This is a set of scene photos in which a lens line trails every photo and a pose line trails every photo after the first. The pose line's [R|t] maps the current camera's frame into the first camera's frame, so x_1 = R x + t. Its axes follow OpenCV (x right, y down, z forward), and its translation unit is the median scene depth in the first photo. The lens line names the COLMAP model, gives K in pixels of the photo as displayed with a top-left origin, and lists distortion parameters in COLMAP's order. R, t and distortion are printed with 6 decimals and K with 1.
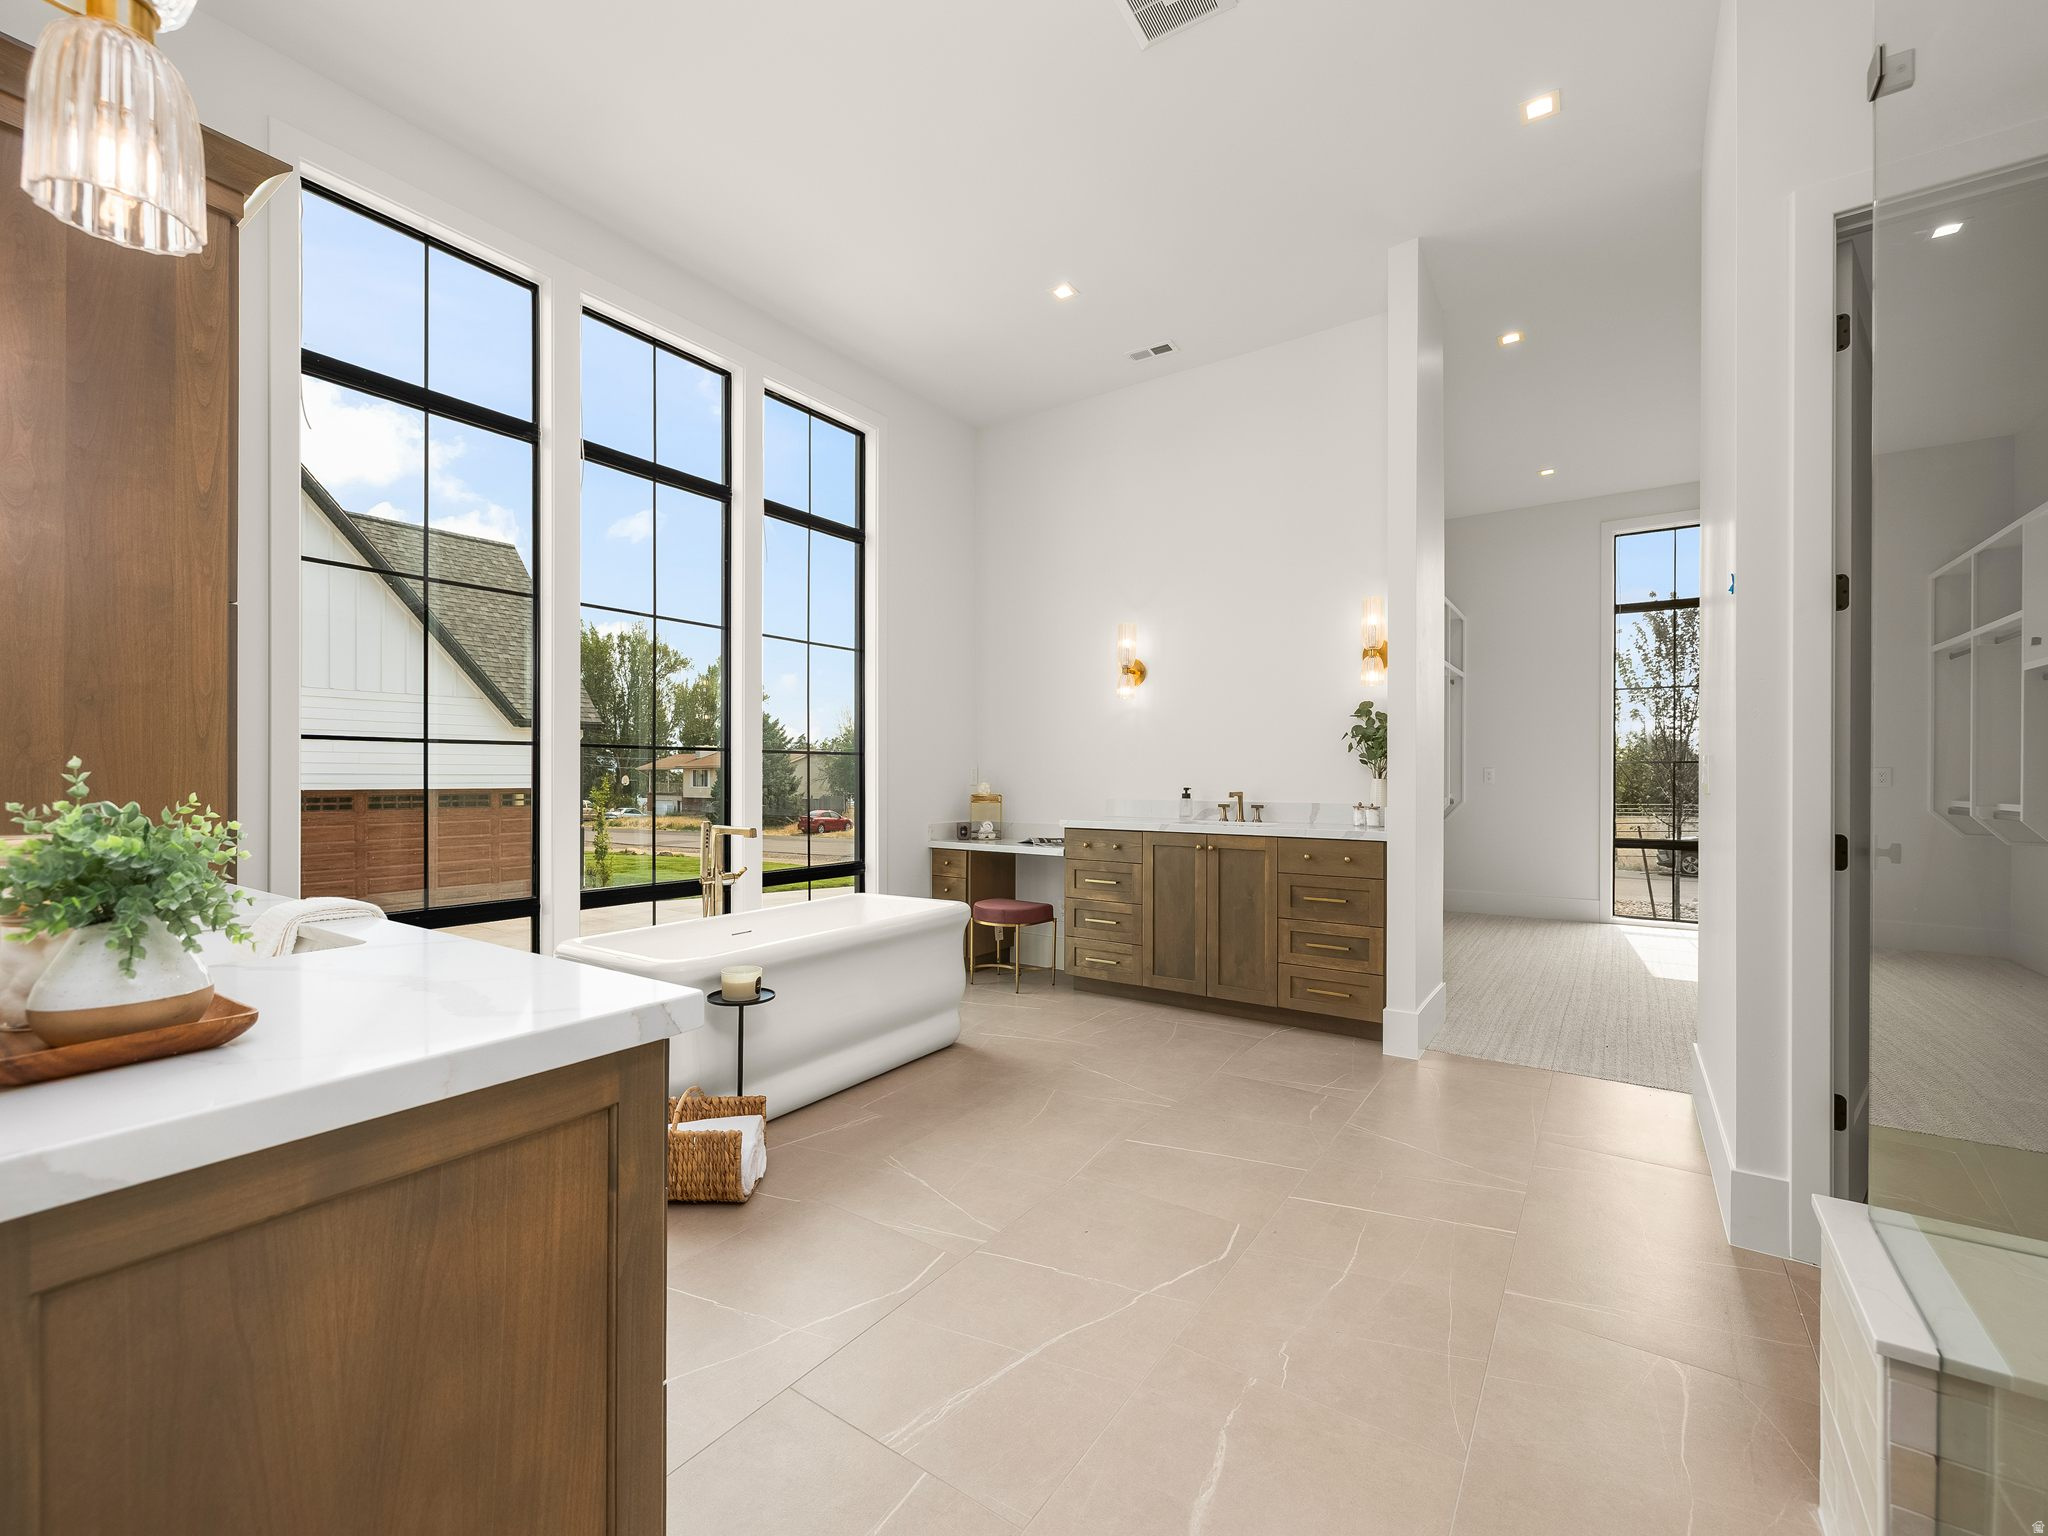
lens RADIAL K [[859.2, 0, 1014.7], [0, 859.2, 771.8], [0, 0, 1]] dist [0.000407, 0.000054]
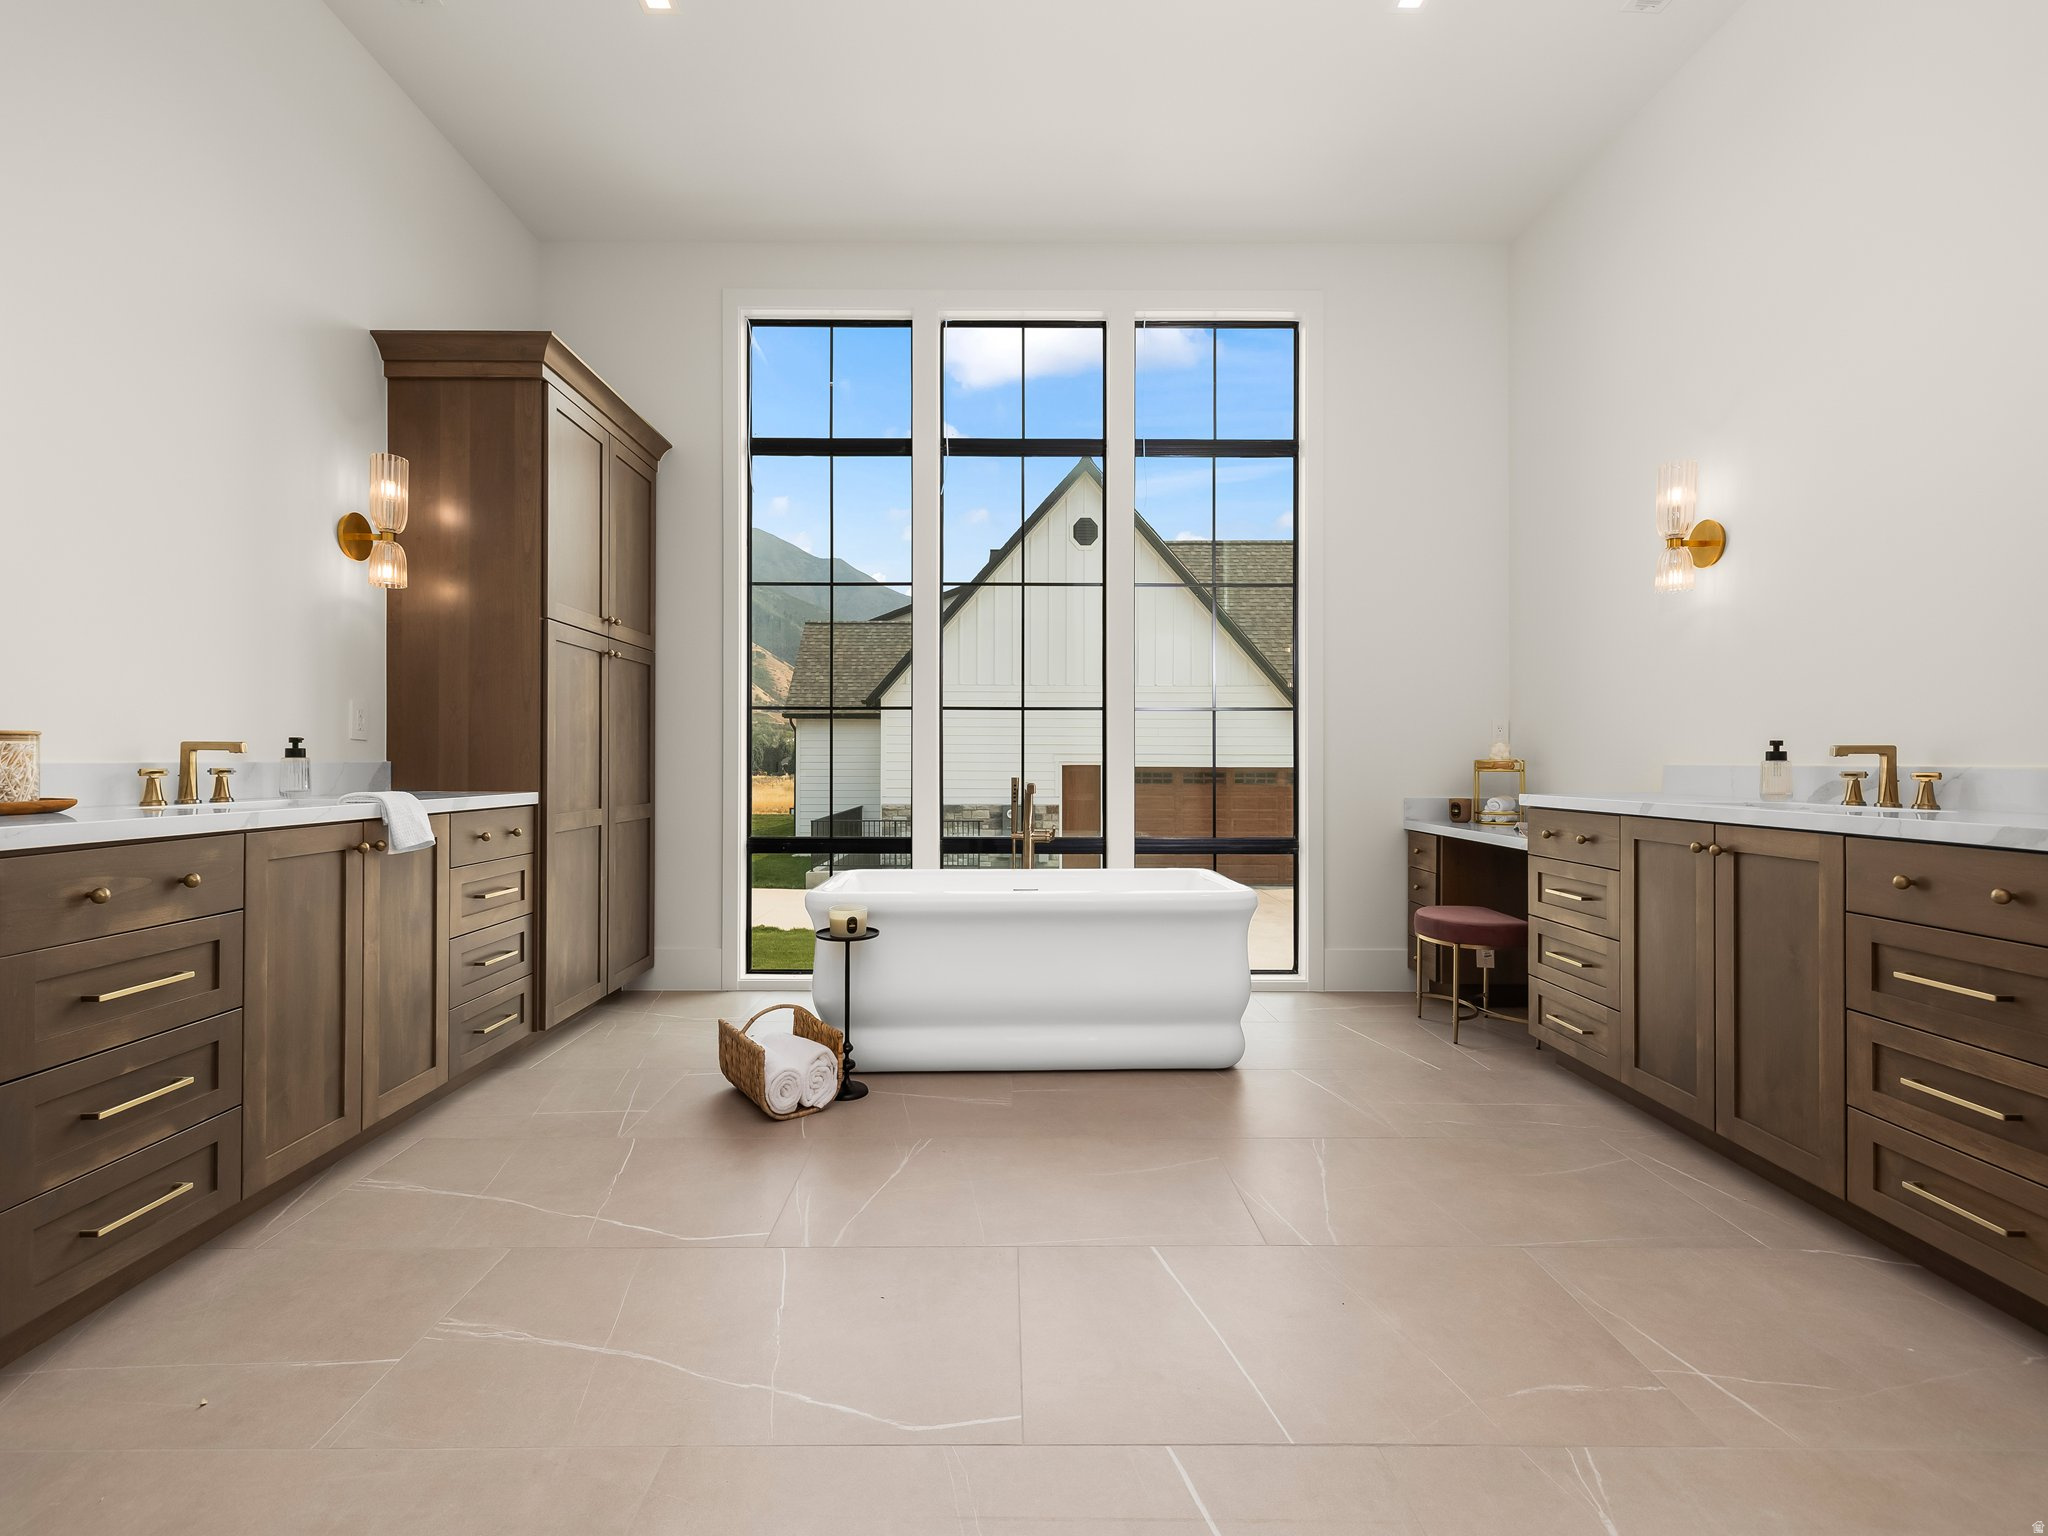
lens RADIAL K [[874.9, 0, 1022.3], [0, 874.9, 754.1], [0, 0, 1]] dist [-0.000036, 0.000329]
pose [[0.580898, -0.007820, -0.813939, 0.365850], [0.004239, 0.999969, -0.006582, 0.028212], [0.813965, 0.000374, 0.580913, 0.303851]]
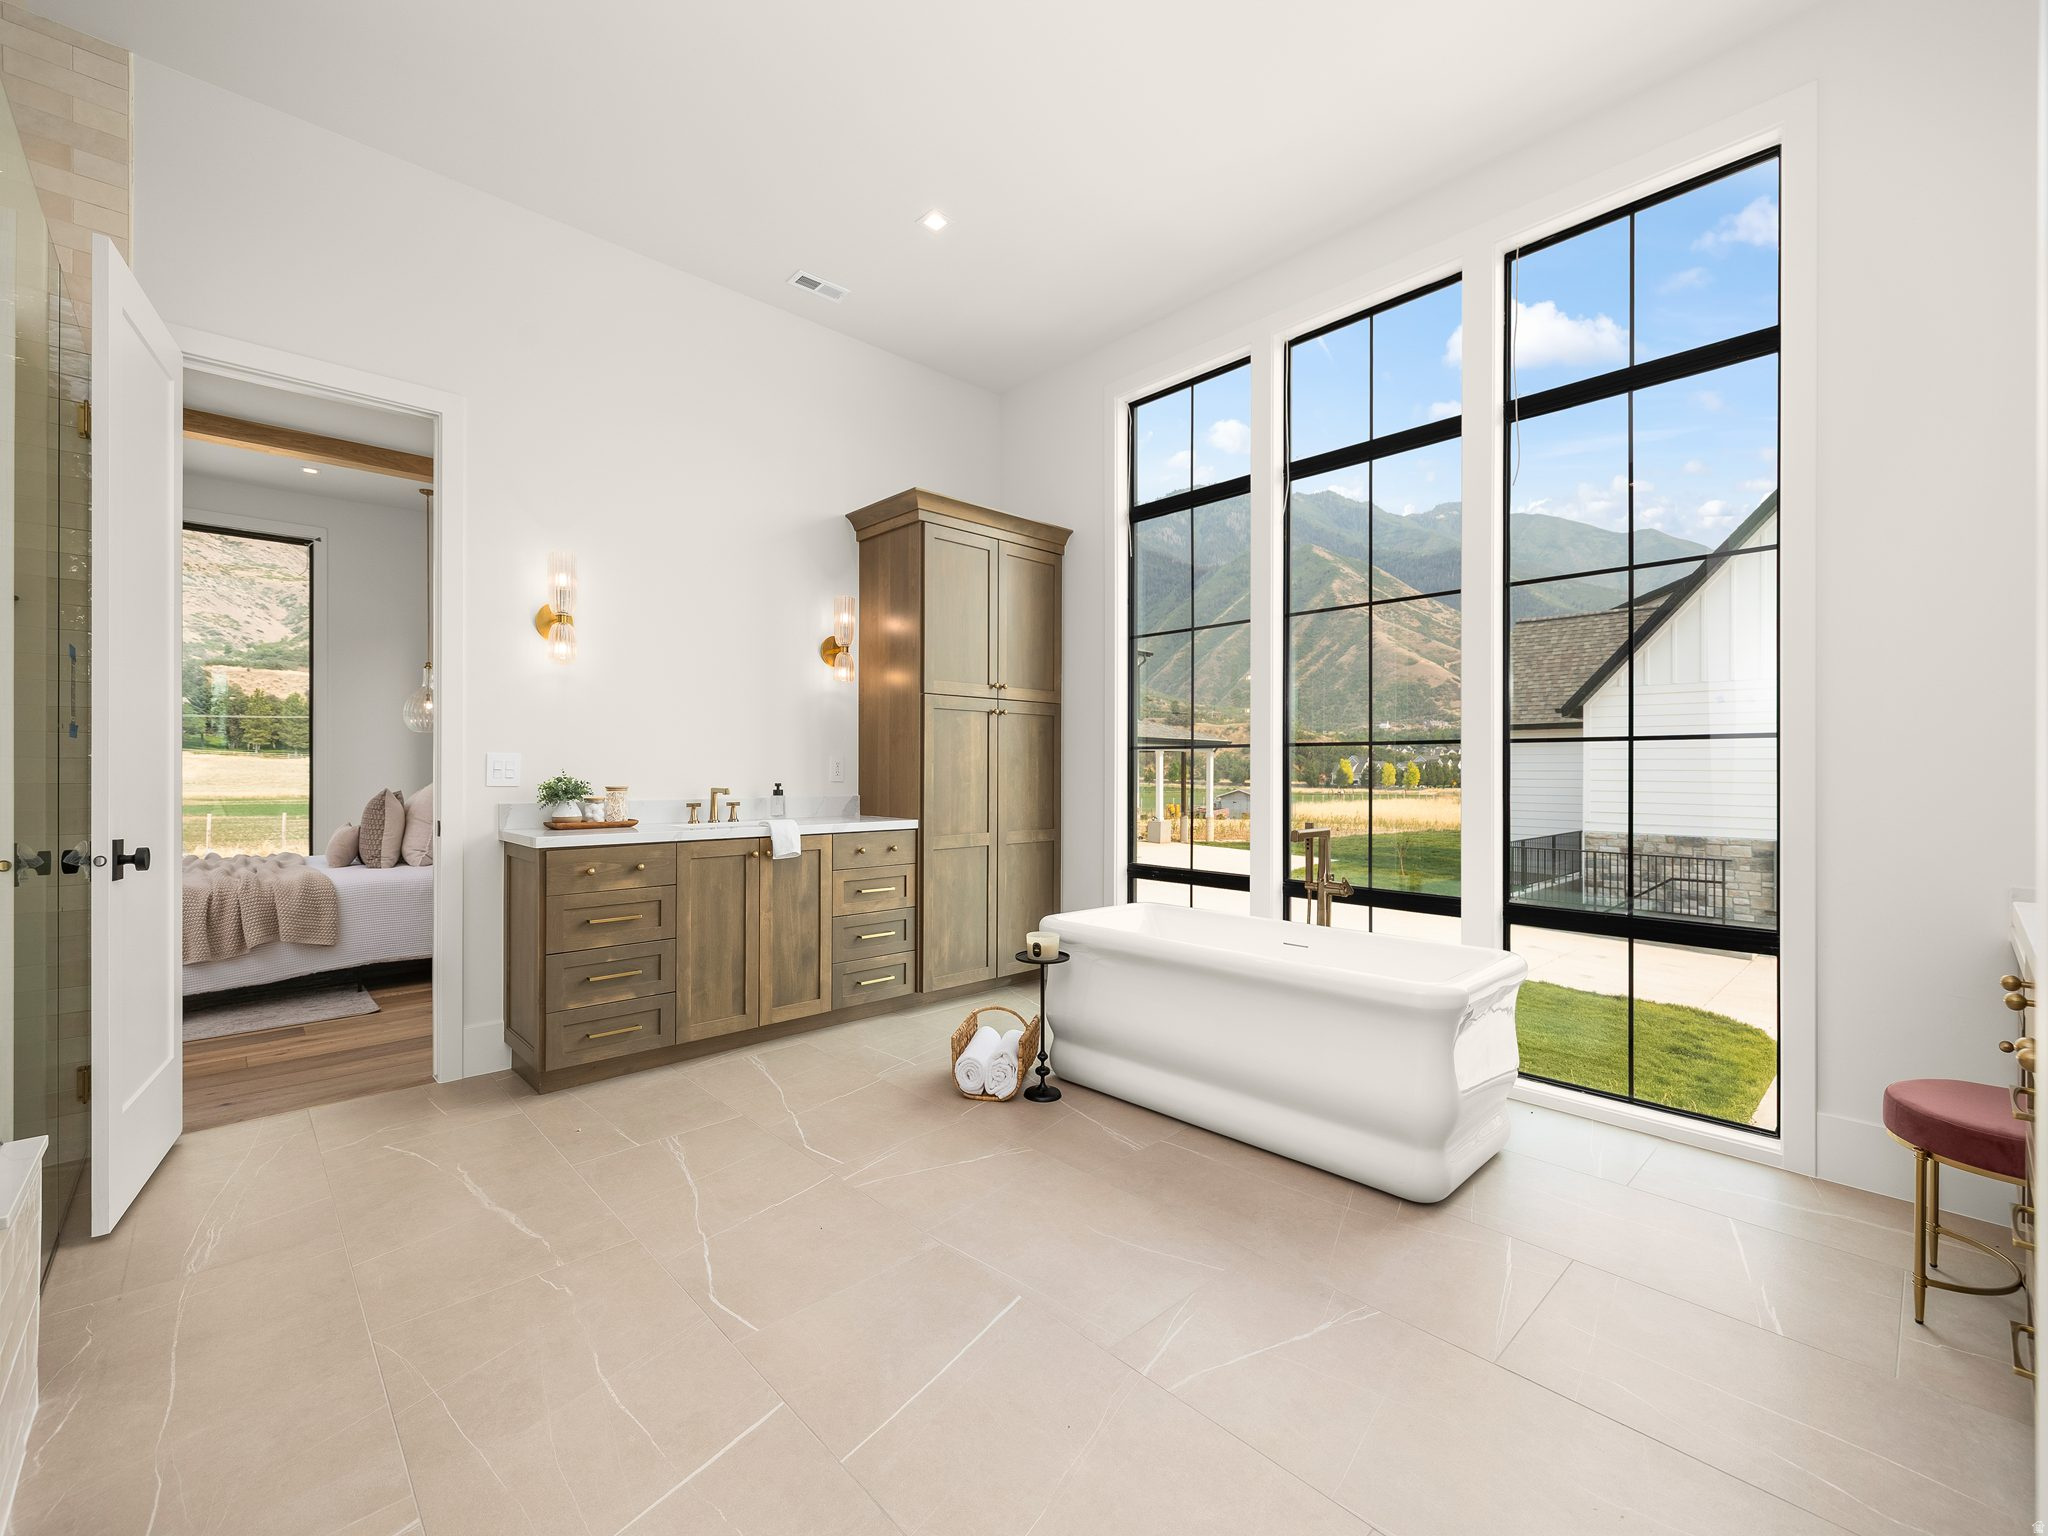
lens RADIAL K [[859.2, 0, 1014.7], [0, 859.2, 771.8], [0, 0, 1]] dist [0.000407, 0.000054]
pose [[-0.206736, 0.000576, -0.978396, 0.470091], [0.000495, 1.000000, 0.000485, 0.001457], [0.978397, -0.000384, -0.206737, 0.659399]]
